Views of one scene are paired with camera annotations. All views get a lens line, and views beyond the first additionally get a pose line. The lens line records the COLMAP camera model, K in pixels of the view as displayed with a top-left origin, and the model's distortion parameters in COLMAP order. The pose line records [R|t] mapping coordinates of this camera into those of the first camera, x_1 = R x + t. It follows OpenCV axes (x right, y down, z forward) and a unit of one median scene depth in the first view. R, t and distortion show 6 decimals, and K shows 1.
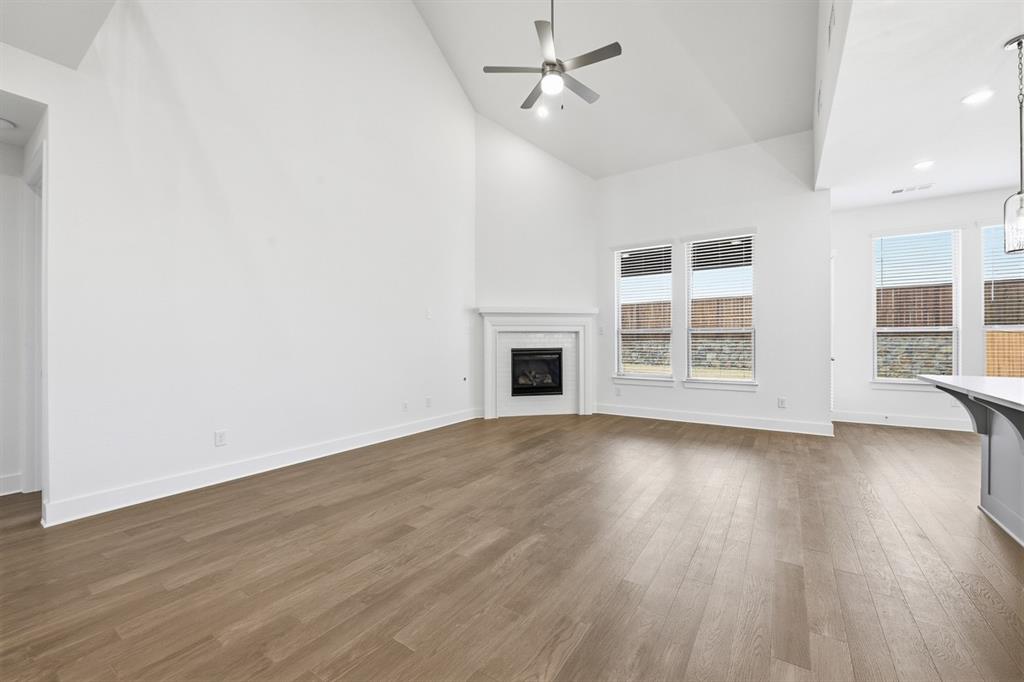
lens RADIAL K [[408.3, 0, 518.5], [0, 408.3, 341.0], [0, 0, 1]] dist [-0.008712, 0.000190]
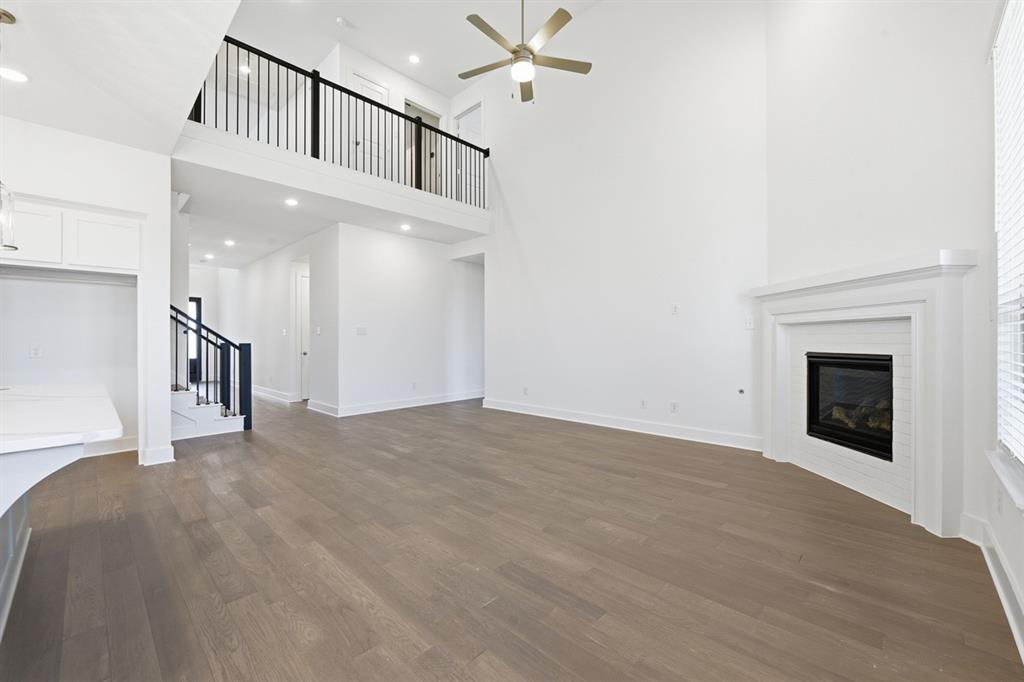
lens RADIAL K [[413.2, 0, 515.7], [0, 413.2, 338.3], [0, 0, 1]] dist [-0.008335, 0.000120]
pose [[-0.175300, 0.000887, -0.984515, 0.645134], [0.002513, 0.999997, 0.000454, -0.002559], [0.984512, -0.002394, -0.175302, 0.714945]]
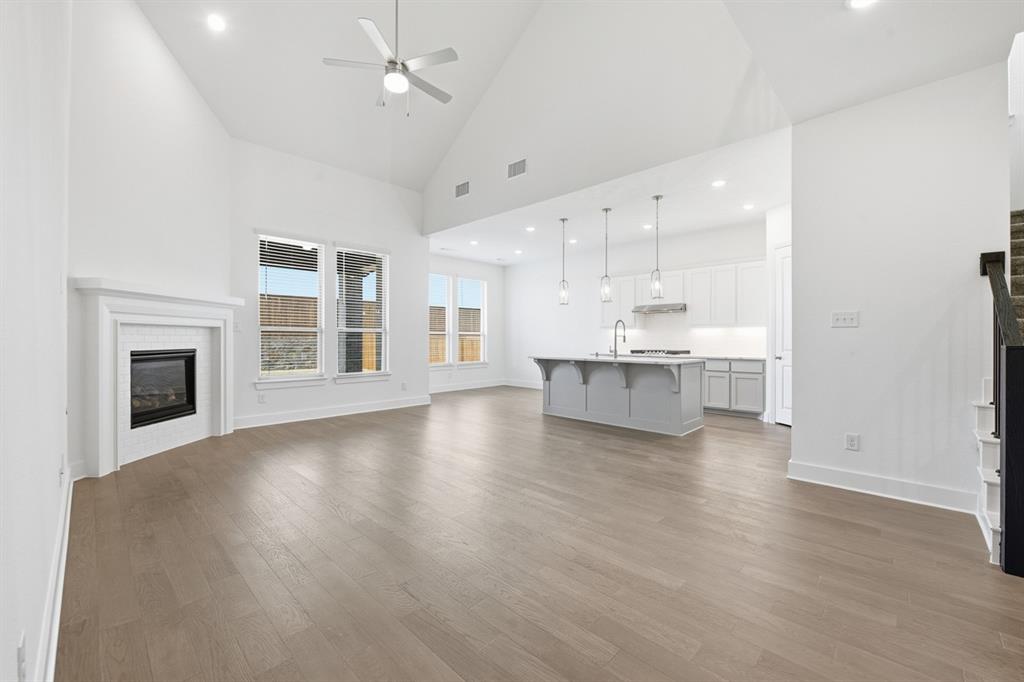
lens RADIAL K [[413.2, 0, 515.7], [0, 413.2, 338.3], [0, 0, 1]] dist [-0.008335, 0.000120]
pose [[0.183265, 0.006391, 0.983043, -0.529816], [0.000254, 0.999979, -0.006549, 0.003321], [-0.983064, 0.001450, 0.183259, 0.328146]]
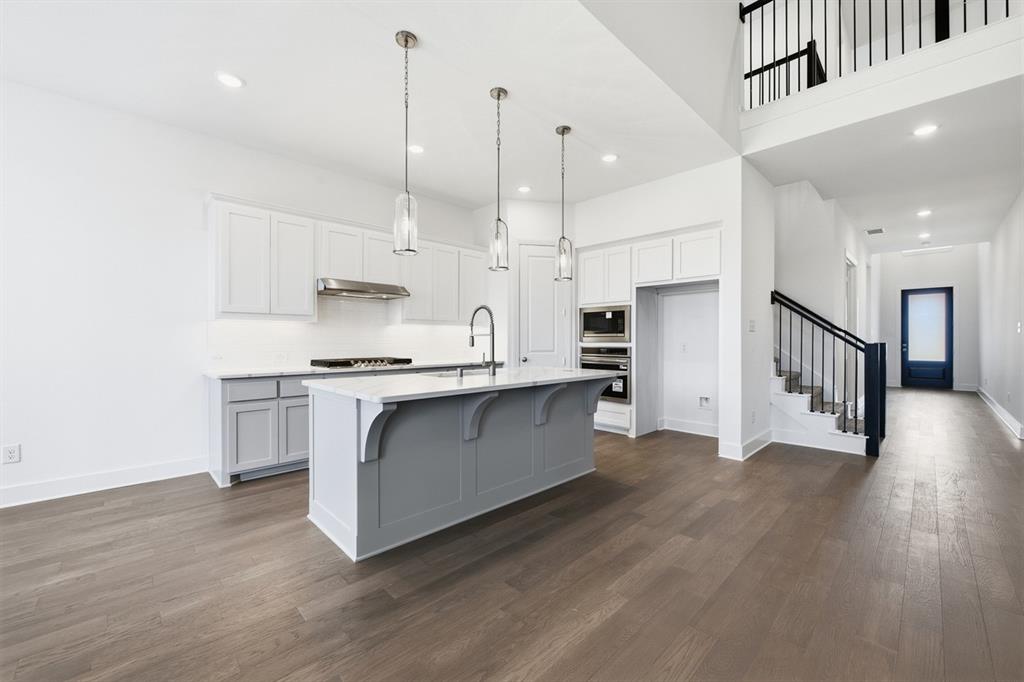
lens RADIAL K [[408.3, 0, 518.5], [0, 408.3, 341.0], [0, 0, 1]] dist [-0.008712, 0.000190]
pose [[-0.977775, 0.003889, 0.209619, 0.306001], [0.004785, 0.999981, 0.003770, -0.002326], [-0.209601, 0.004689, -0.977776, 0.767827]]
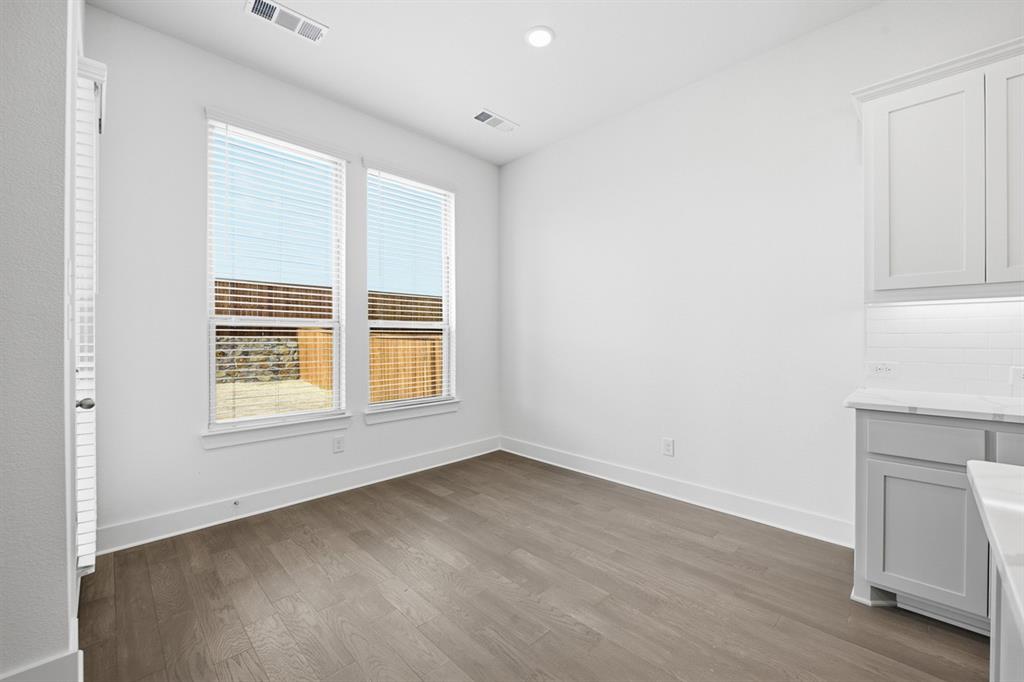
lens RADIAL K [[413.2, 0, 515.7], [0, 413.2, 338.3], [0, 0, 1]] dist [-0.008335, 0.000120]
pose [[0.203400, 0.002287, 0.979093, 0.446179], [0.002095, 0.999994, -0.002771, -0.004174], [-0.979093, 0.002615, 0.203394, 0.517674]]
